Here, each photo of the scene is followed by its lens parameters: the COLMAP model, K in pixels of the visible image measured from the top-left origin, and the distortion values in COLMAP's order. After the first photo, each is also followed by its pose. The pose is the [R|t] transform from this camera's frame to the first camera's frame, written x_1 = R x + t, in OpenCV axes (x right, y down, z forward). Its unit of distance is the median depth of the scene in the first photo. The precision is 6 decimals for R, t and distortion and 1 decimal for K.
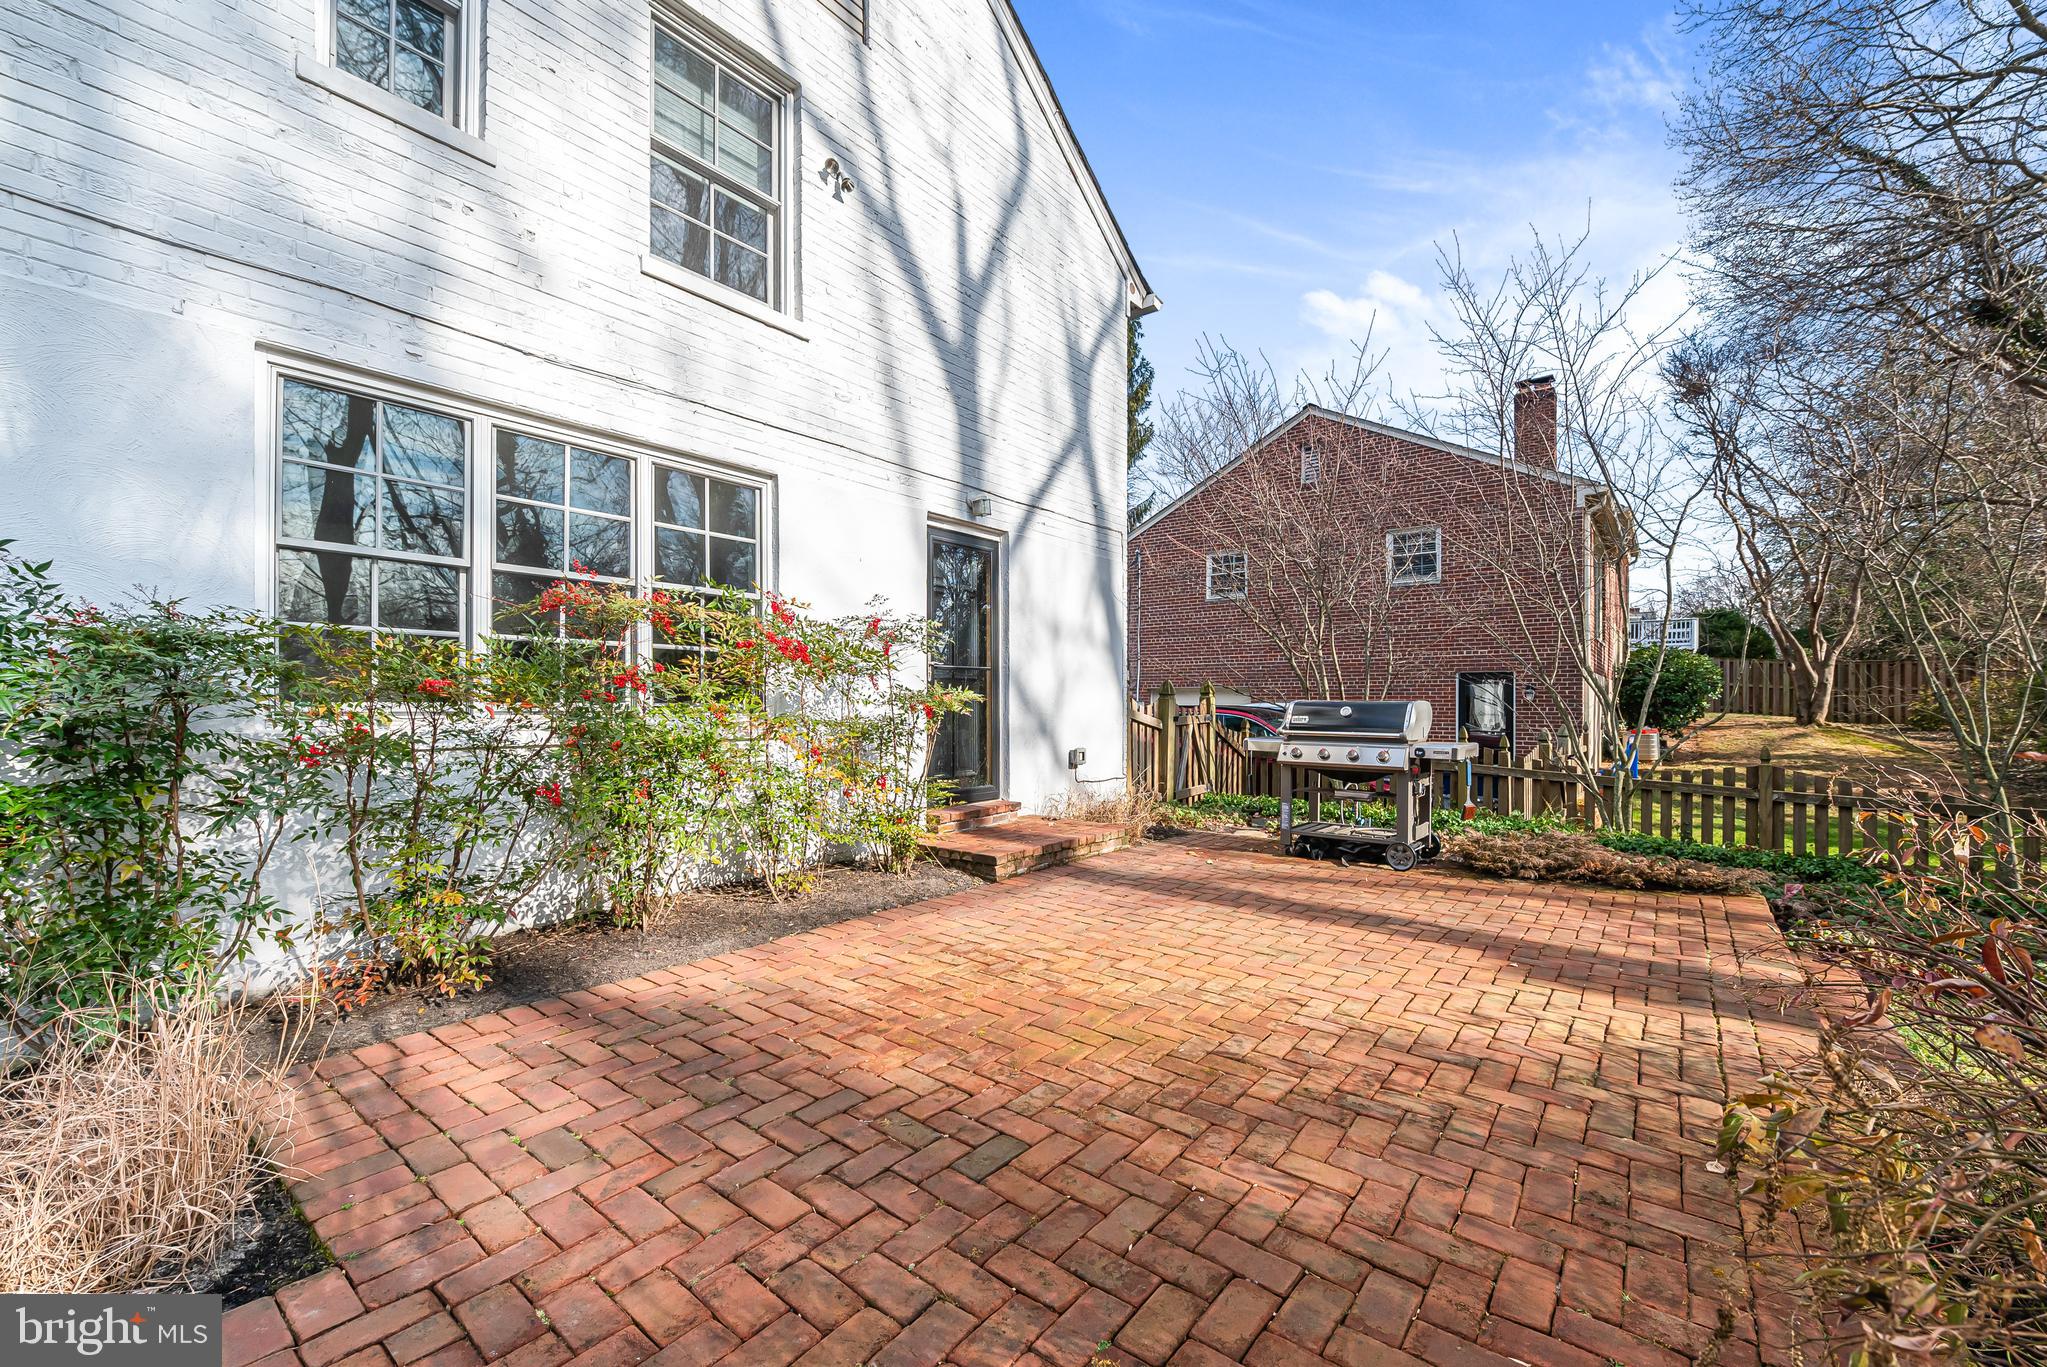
lens RADIAL K [[807.9, 0, 1041.9], [0, 807.9, 708.8], [0, 0, 1]] dist [-0.002336, 0.000004]
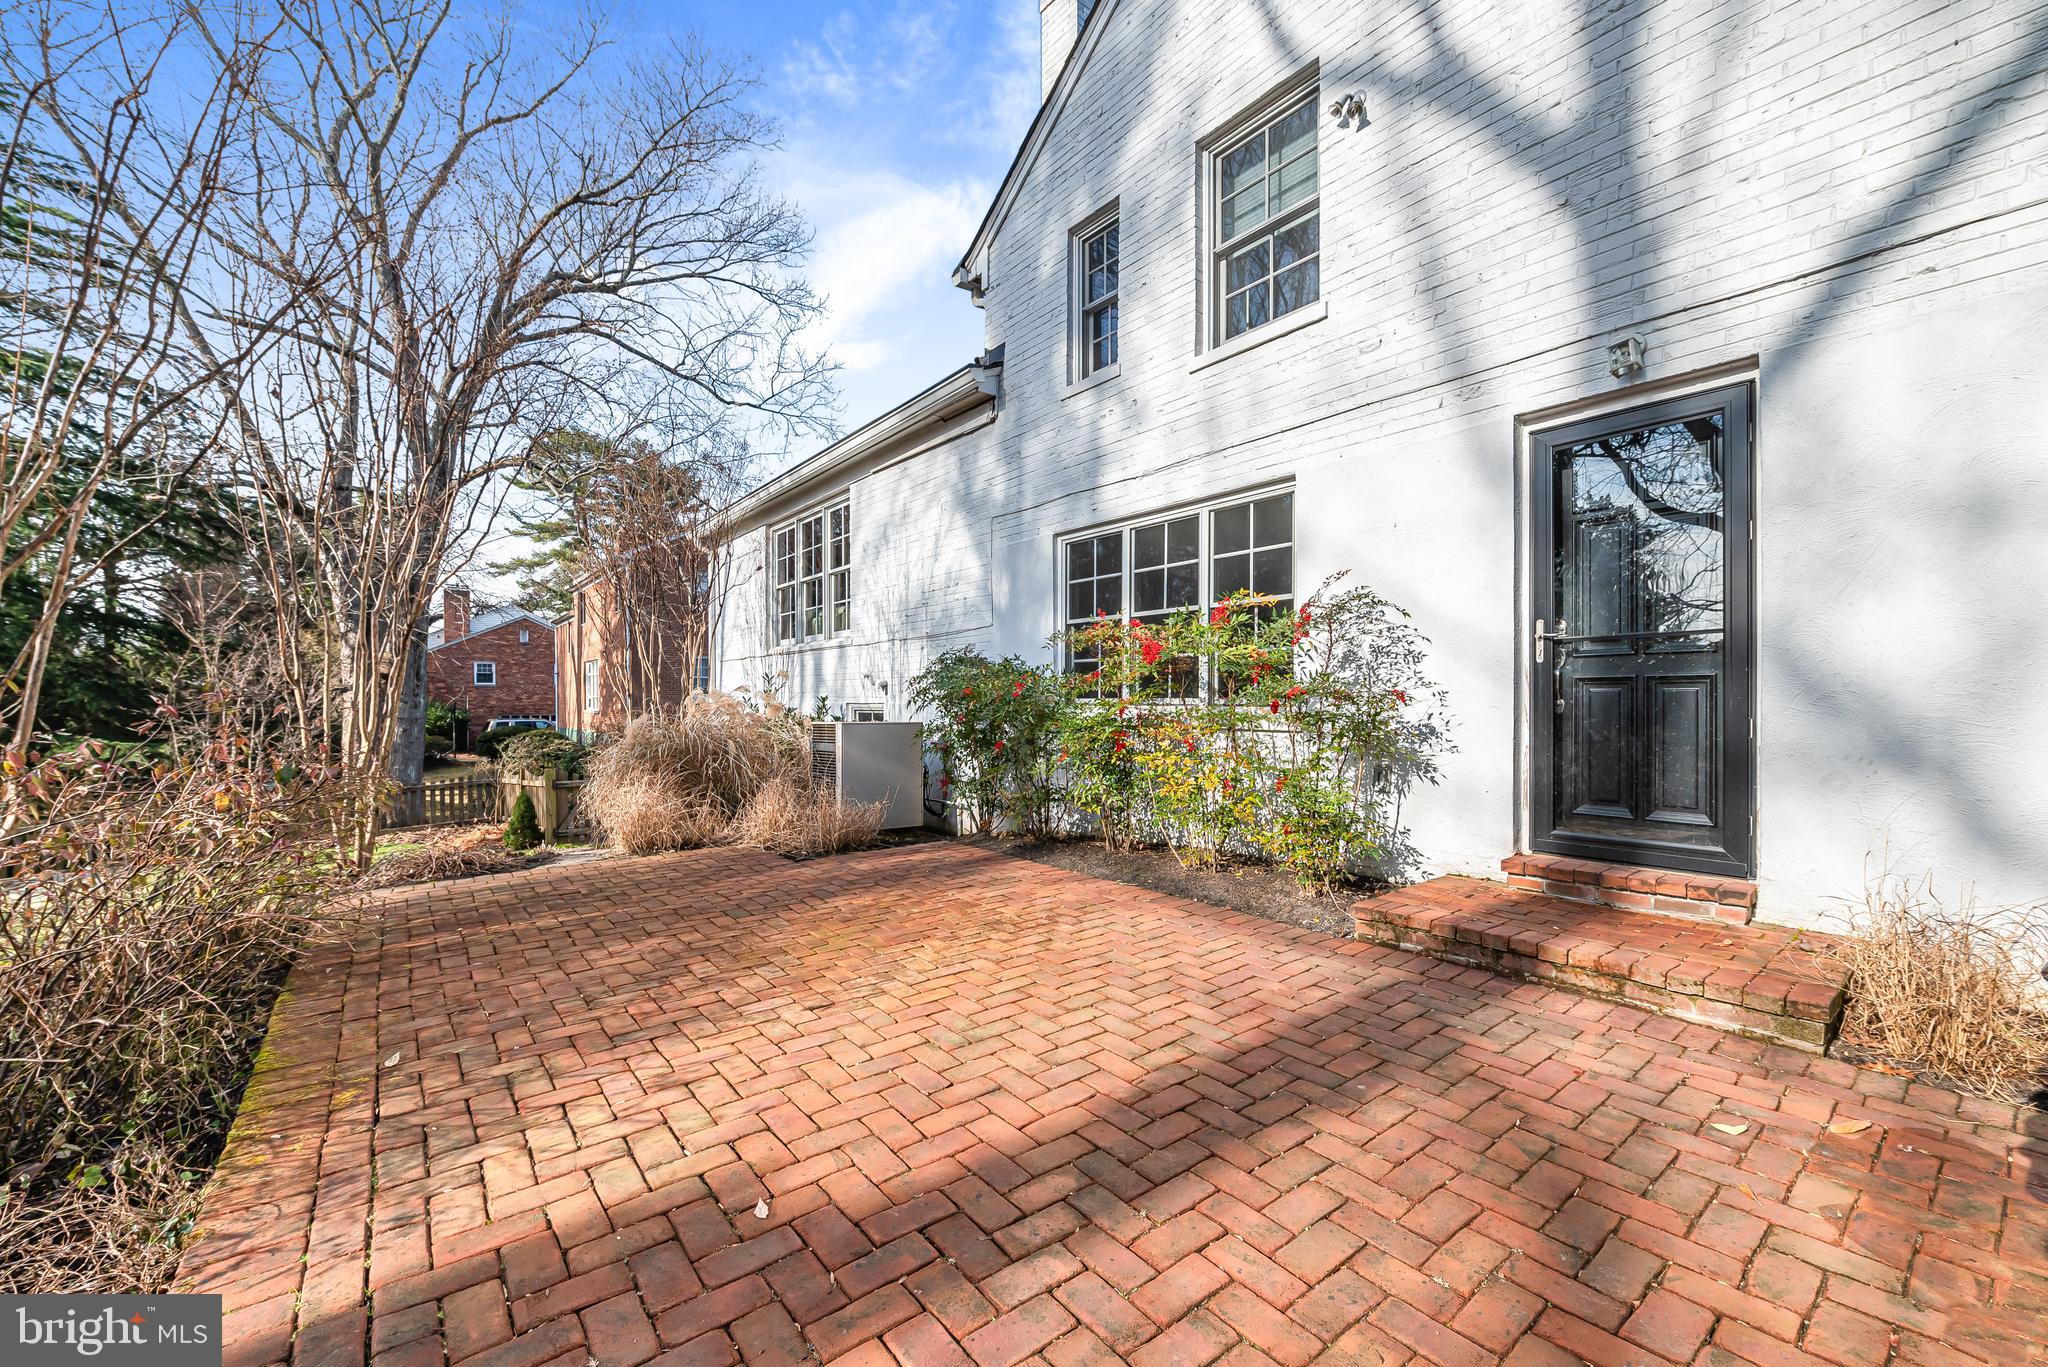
lens RADIAL K [[808.2, 0, 1042.5], [0, 808.2, 708.8], [0, 0, 1]] dist [-0.002336, 0.000004]
pose [[-0.222612, 0.008535, -0.974870, 1.122834], [-0.003746, 0.999947, 0.009610, -0.002006], [0.974900, 0.005792, -0.222569, 1.389193]]
